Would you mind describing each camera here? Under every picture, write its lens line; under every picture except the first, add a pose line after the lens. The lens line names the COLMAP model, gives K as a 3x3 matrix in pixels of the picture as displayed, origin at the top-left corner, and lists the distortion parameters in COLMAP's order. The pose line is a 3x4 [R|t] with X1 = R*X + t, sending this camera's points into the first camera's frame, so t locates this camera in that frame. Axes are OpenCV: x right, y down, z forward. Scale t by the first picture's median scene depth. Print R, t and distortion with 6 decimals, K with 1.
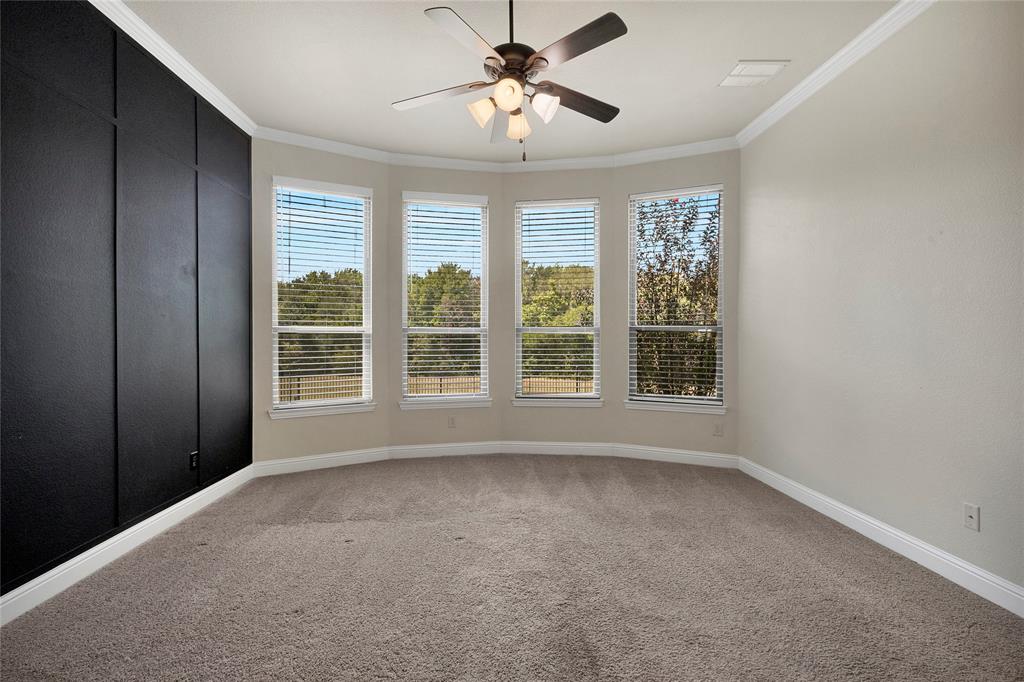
lens RADIAL K [[472.7, 0, 511.0], [0, 472.7, 342.5], [0, 0, 1]] dist [0.003432, -0.000918]
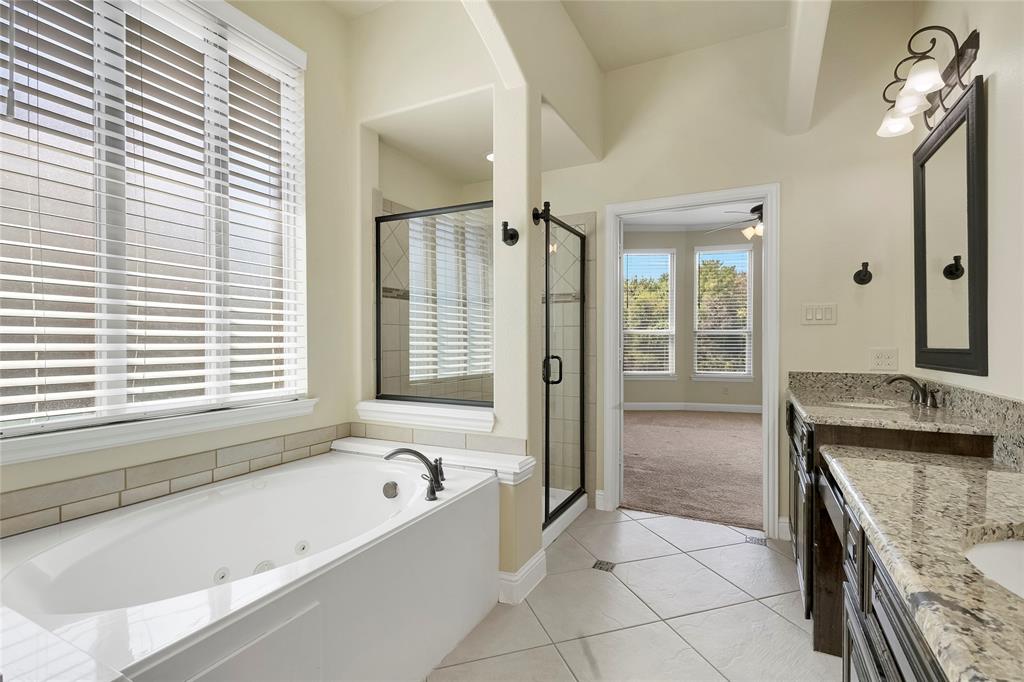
lens RADIAL K [[472.7, 0, 511.0], [0, 472.7, 342.5], [0, 0, 1]] dist [0.003432, -0.000918]
pose [[0.865216, 0.003627, -0.501386, 0.045087], [-0.001850, 0.999990, 0.004041, 0.005349], [0.501396, -0.002569, 0.865214, -0.740401]]
